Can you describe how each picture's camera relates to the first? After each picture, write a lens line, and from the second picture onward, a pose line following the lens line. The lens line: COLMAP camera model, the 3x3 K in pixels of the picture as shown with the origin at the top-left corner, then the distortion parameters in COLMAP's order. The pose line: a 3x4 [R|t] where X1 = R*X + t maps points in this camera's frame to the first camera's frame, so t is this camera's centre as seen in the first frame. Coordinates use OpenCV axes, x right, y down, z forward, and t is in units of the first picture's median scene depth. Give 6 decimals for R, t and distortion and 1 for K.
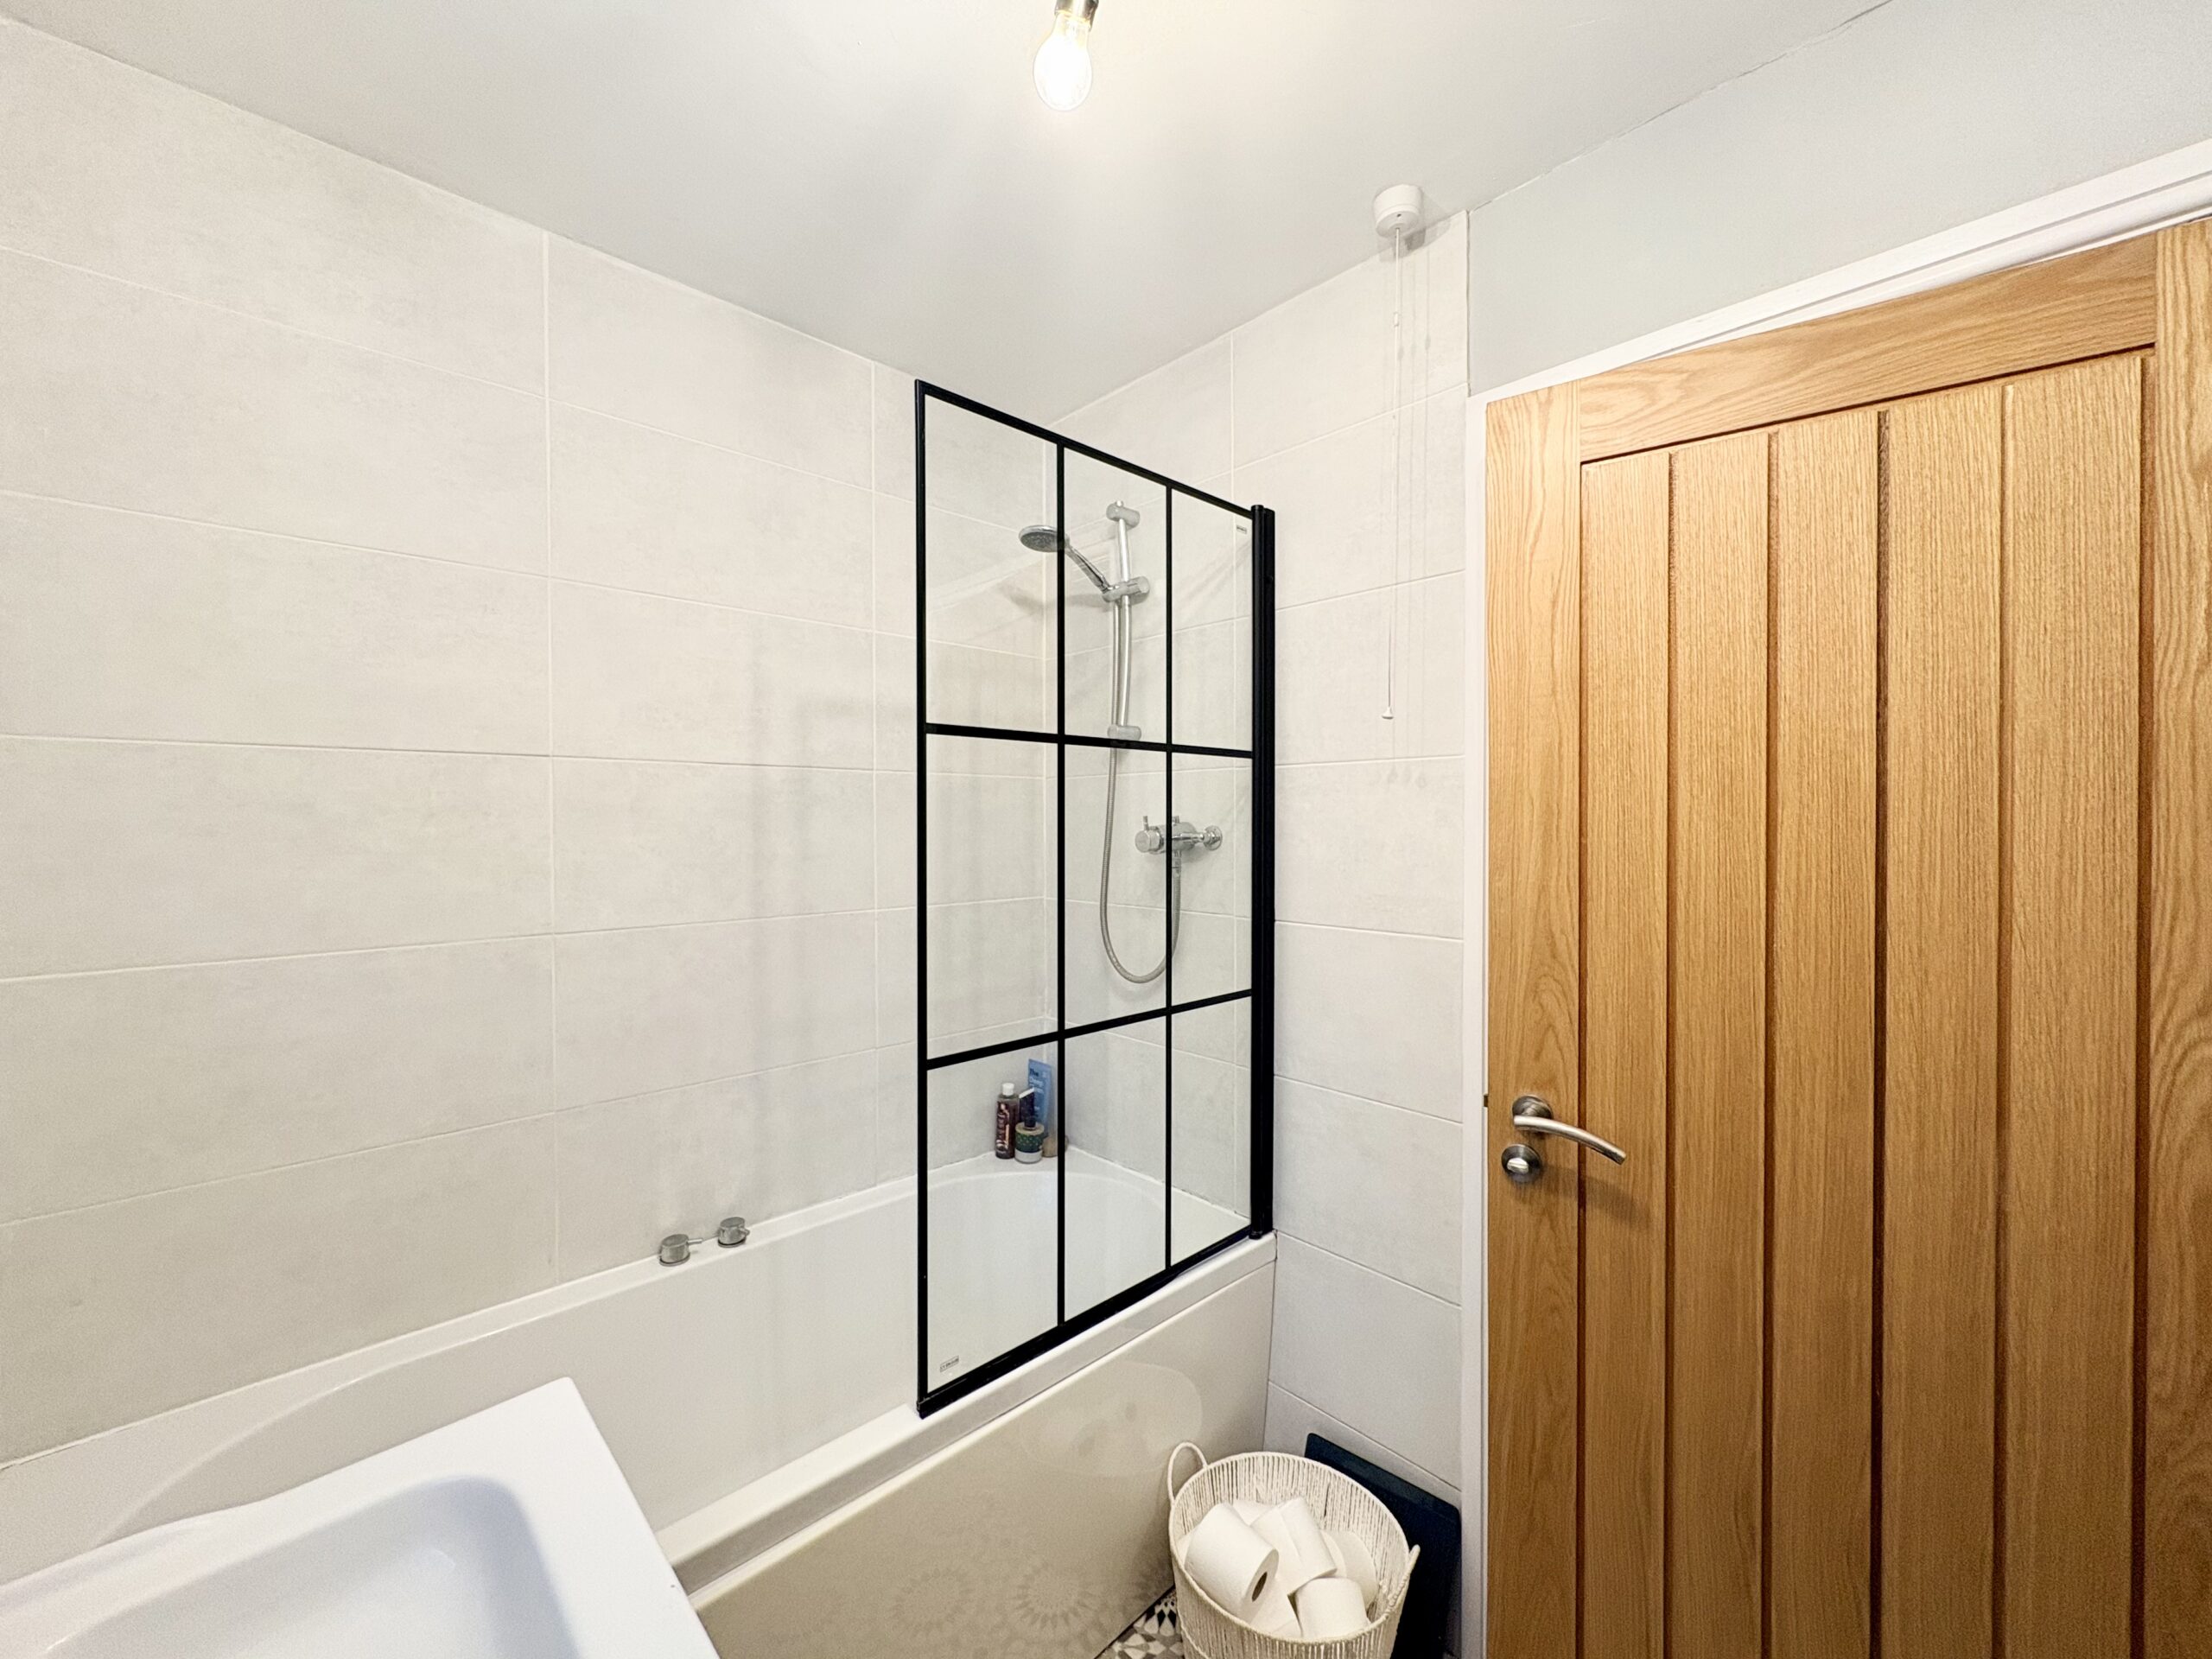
lens RADIAL K [[878.7, 0, 1098.2], [0, 878.7, 826.1], [0, 0, 1]] dist [0.000804, 0.000040]
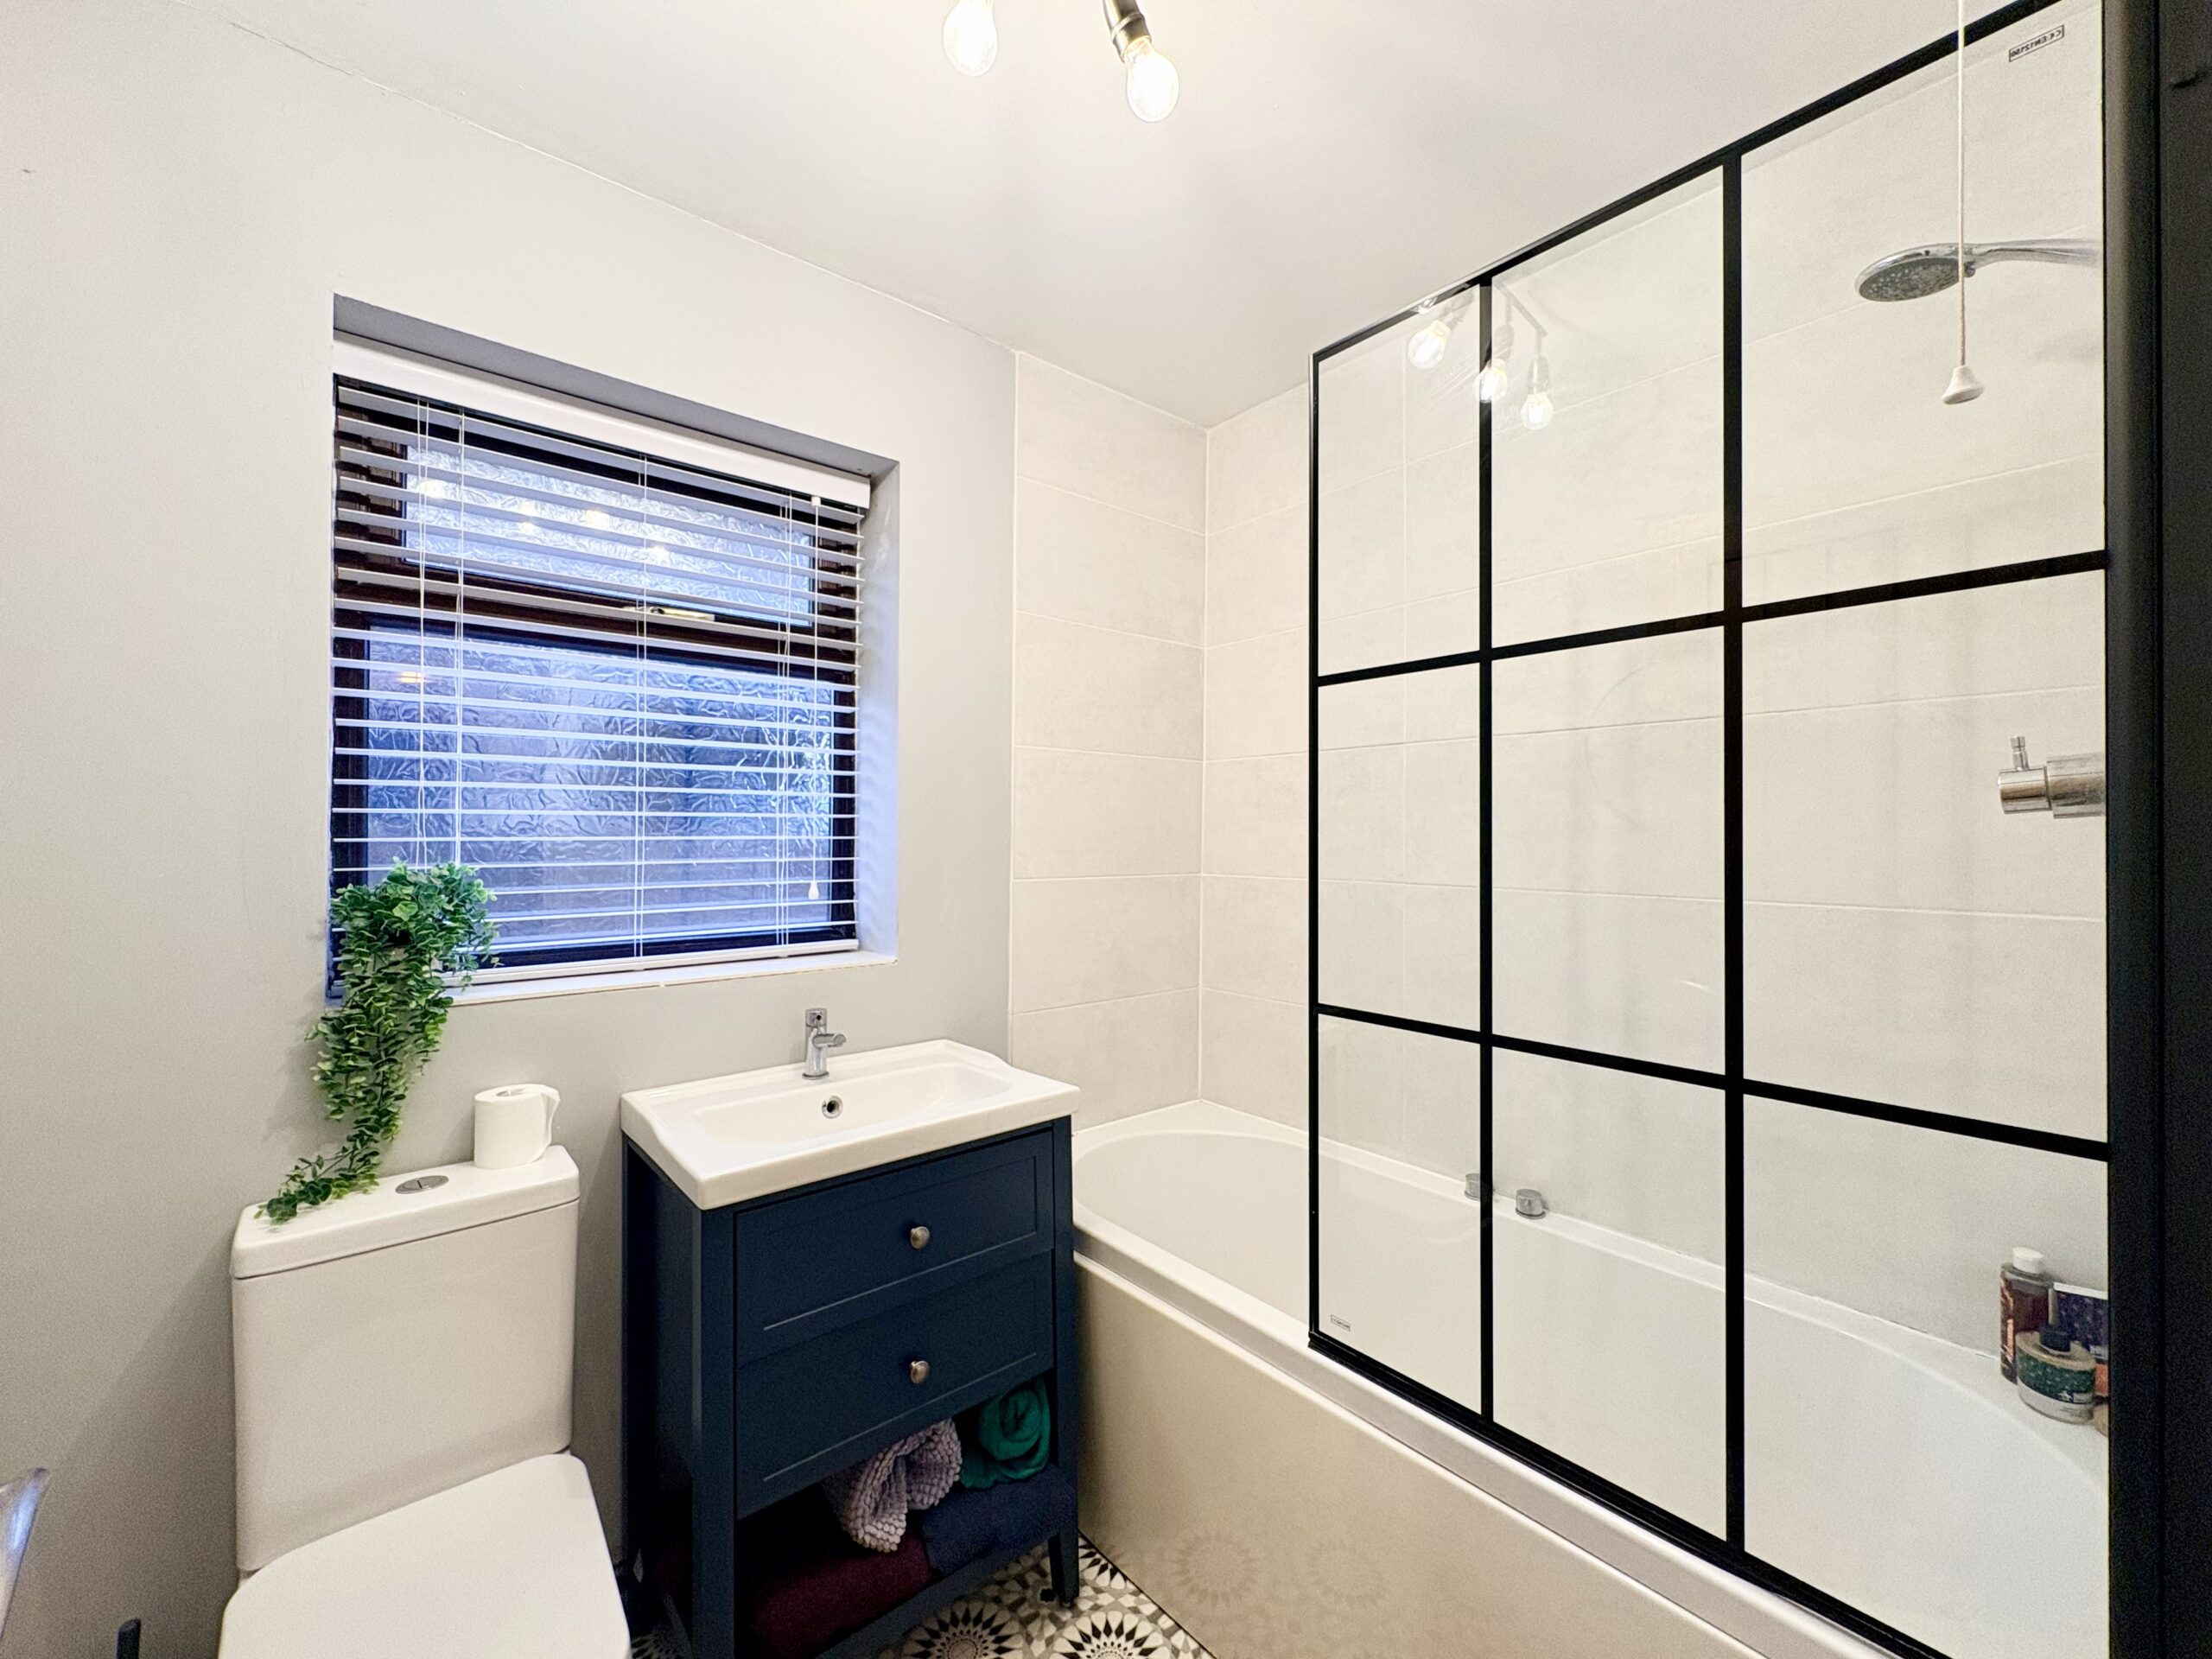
lens RADIAL K [[878.7, 0, 1098.2], [0, 878.7, 826.1], [0, 0, 1]] dist [0.000804, 0.000040]
pose [[-0.048876, -0.006378, -0.998785, 0.682220], [-0.009170, 0.999940, -0.005936, 0.053373], [0.998763, 0.008868, -0.048931, 0.636515]]
